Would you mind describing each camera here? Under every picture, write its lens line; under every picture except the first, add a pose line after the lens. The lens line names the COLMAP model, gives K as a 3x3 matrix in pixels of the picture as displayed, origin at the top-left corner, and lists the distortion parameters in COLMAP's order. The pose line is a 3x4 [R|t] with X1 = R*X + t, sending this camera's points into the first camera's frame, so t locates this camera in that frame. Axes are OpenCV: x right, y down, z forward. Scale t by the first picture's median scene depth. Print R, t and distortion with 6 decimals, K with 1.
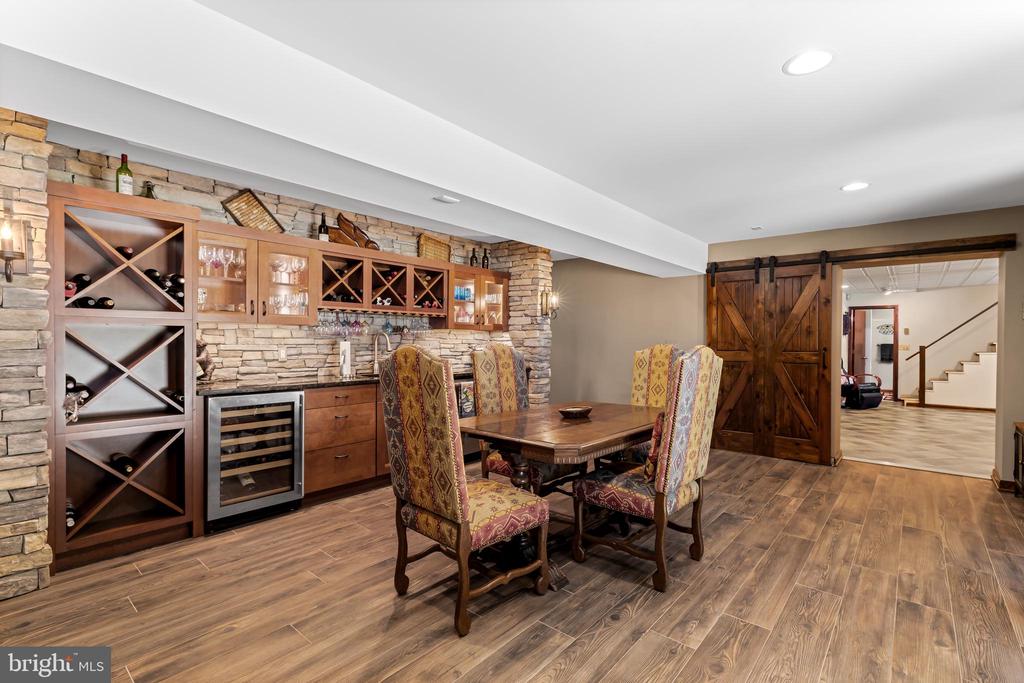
lens RADIAL K [[469.2, 0, 512.0], [0, 469.2, 341.5], [0, 0, 1]] dist [-0.000991, -0.000119]
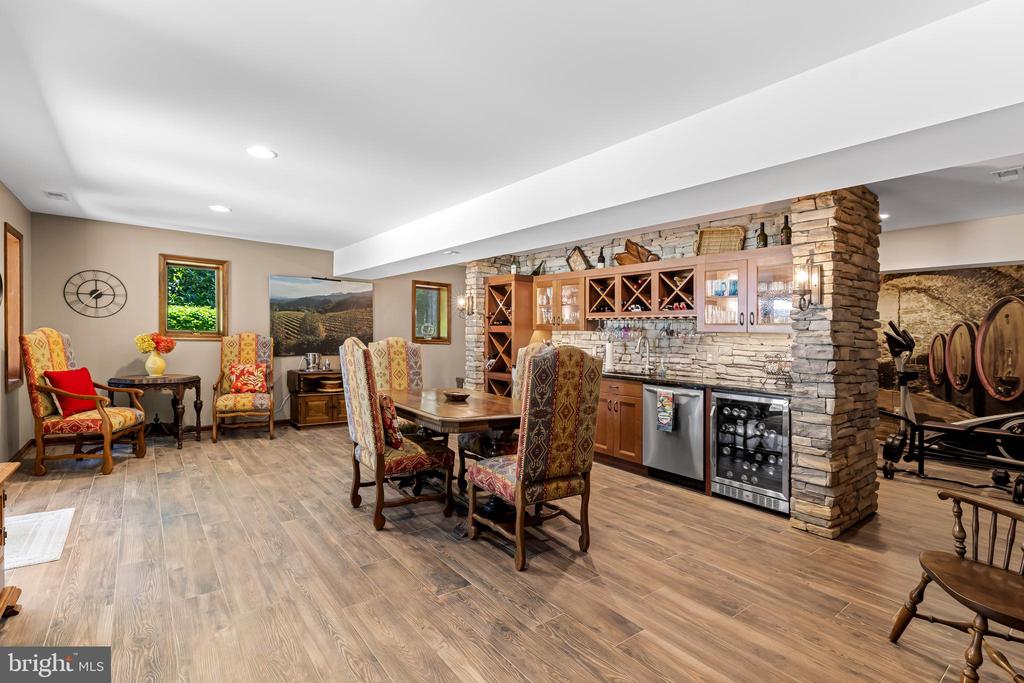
lens RADIAL K [[473.5, 0, 508.8], [0, 473.5, 316.6], [0, 0, 1]] dist [0.002188, 0.000099]
pose [[-0.198343, -0.061738, -0.978186, 0.953141], [-0.038066, 0.997746, -0.055254, 0.010071], [0.979393, 0.026277, -0.200247, 0.989648]]
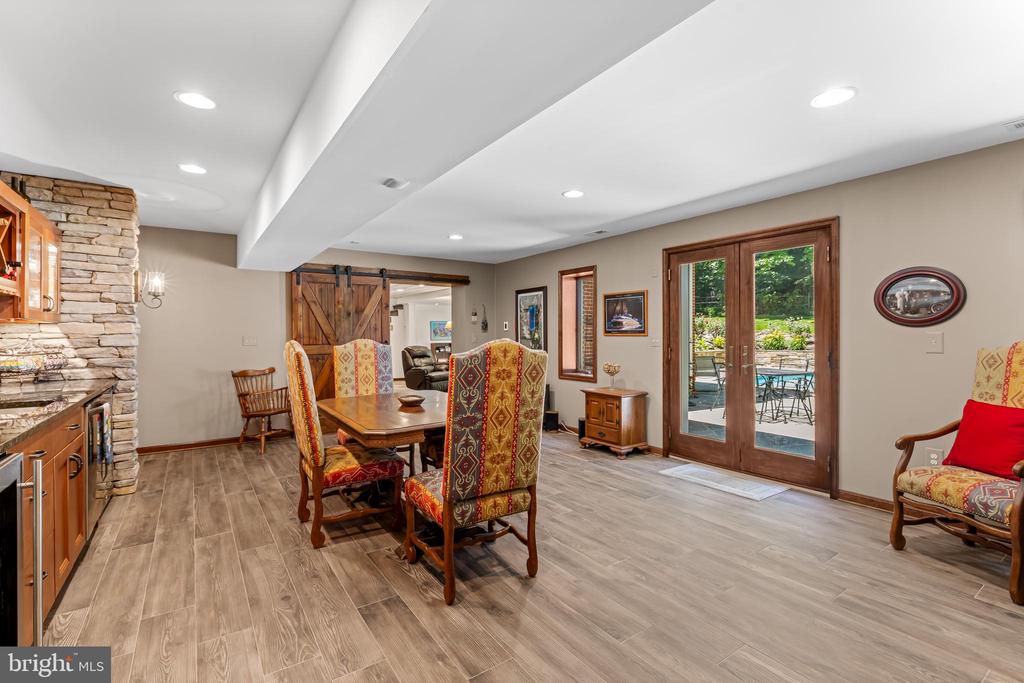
lens RADIAL K [[468.0, 0, 510.1], [0, 468.0, 333.8], [0, 0, 1]] dist [-0.000658, -0.000024]
pose [[0.254567, -0.002593, 0.967052, -0.635490], [0.008220, 0.999966, 0.000517, -0.004184], [-0.967020, 0.007818, 0.254580, 0.360963]]
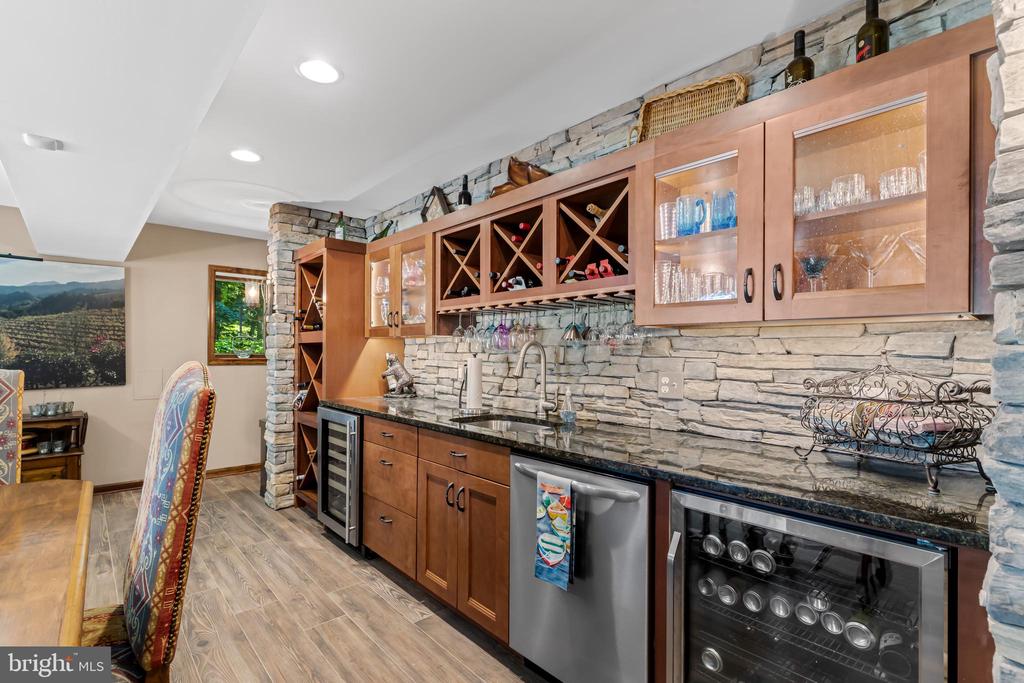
lens RADIAL K [[468.7, 0, 513.9], [0, 468.7, 359.3], [0, 0, 1]] dist [-0.000370, -0.000096]
pose [[-0.106830, -0.001939, -0.994275, 0.281614], [-0.015161, 0.999885, -0.000321, 0.002299], [0.994162, 0.015040, -0.106847, 1.124111]]
